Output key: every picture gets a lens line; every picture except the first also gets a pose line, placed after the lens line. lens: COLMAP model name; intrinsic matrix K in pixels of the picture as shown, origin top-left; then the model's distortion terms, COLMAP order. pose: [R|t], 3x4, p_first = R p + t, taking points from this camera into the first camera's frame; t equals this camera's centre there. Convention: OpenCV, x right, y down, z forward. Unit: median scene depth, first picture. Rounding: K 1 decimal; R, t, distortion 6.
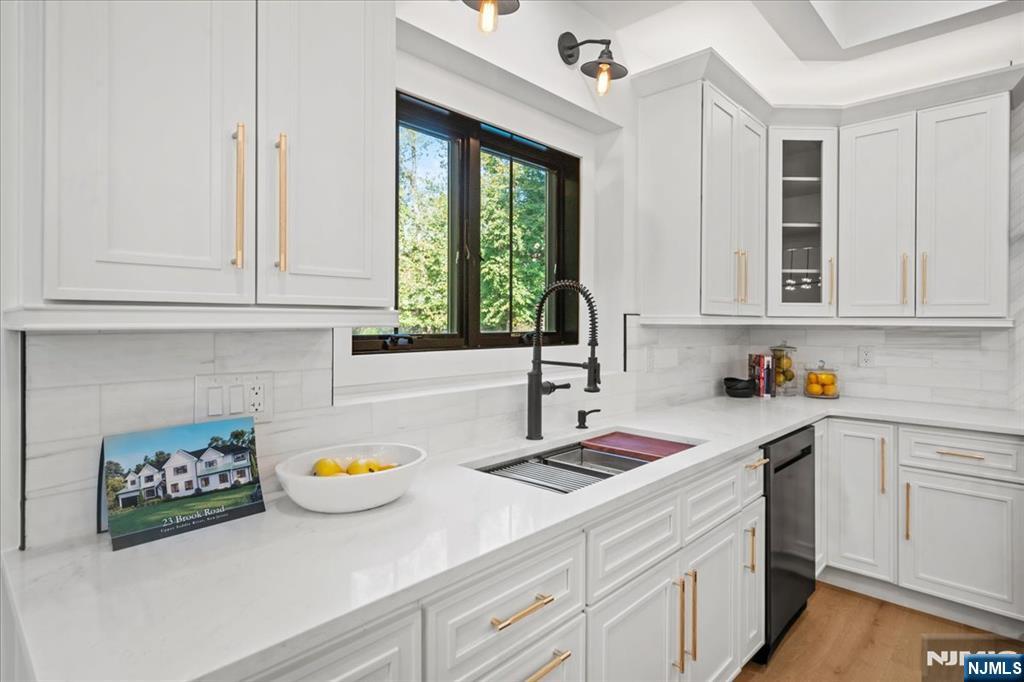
lens RADIAL K [[540.8, 0, 513.0], [0, 540.8, 320.1], [0, 0, 1]] dist [0.004023, 0.000324]
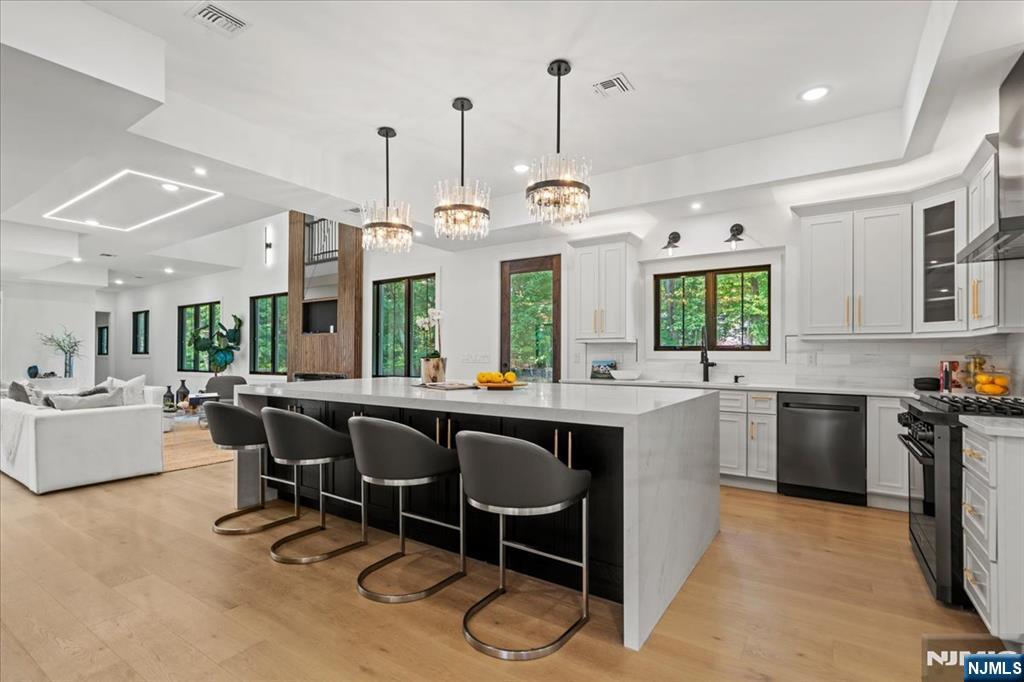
lens RADIAL K [[484.1, 0, 511.2], [0, 484.1, 347.2], [0, 0, 1]] dist [0.001291, 0.000093]
pose [[0.168277, -0.013949, -0.985641, 1.575475], [0.004615, 0.999900, -0.013363, 0.044463], [0.985729, -0.002300, 0.168324, -0.290720]]
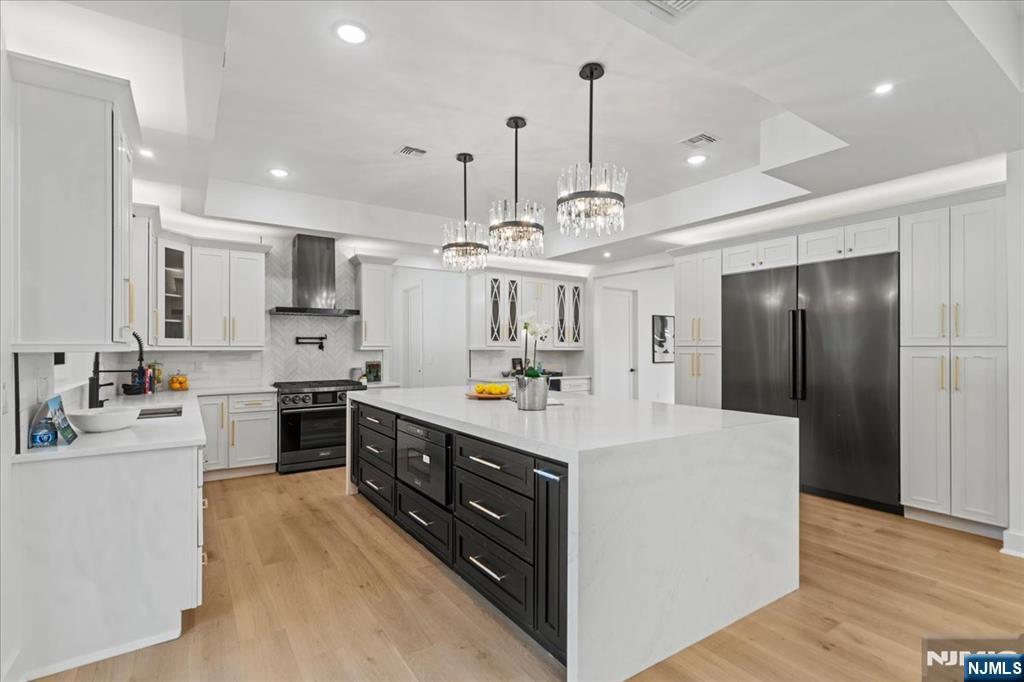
lens RADIAL K [[484.1, 0, 511.2], [0, 484.1, 347.2], [0, 0, 1]] dist [0.001291, 0.000093]
pose [[0.212173, -0.001895, 0.977230, -0.824828], [0.002860, 0.999995, 0.001318, -0.000493], [-0.977228, 0.002515, 0.212177, -0.457169]]
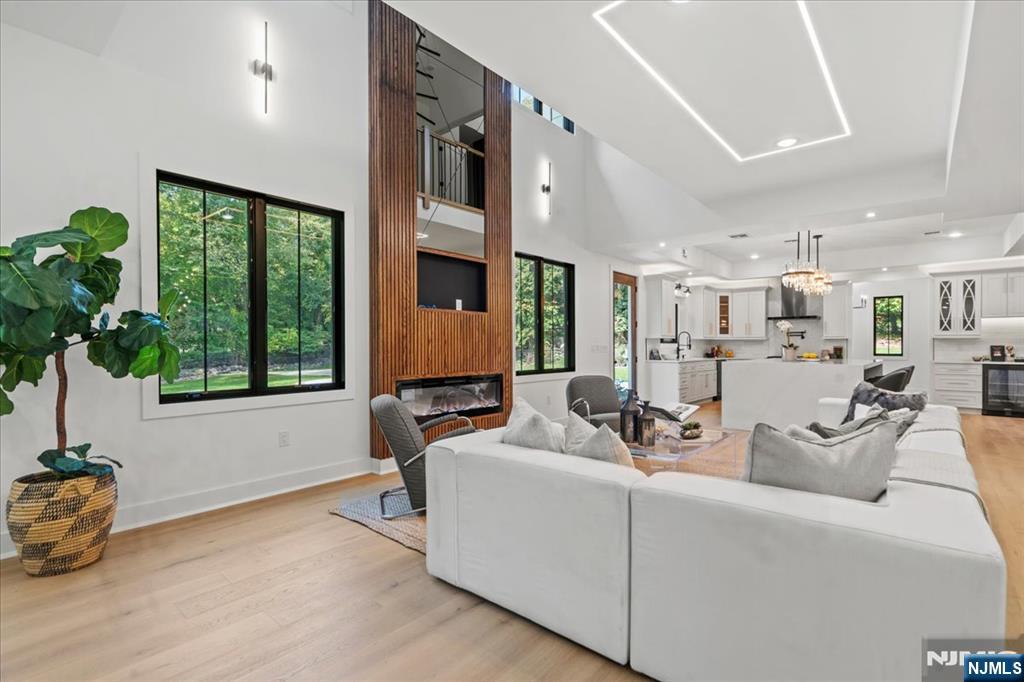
lens RADIAL K [[484.1, 0, 511.2], [0, 484.1, 347.2], [0, 0, 1]] dist [0.001291, 0.000093]
pose [[0.998487, -0.004677, 0.054797, -1.342143], [0.004471, 0.999983, 0.003870, 0.048382], [-0.054814, -0.003619, 0.998490, -2.700779]]
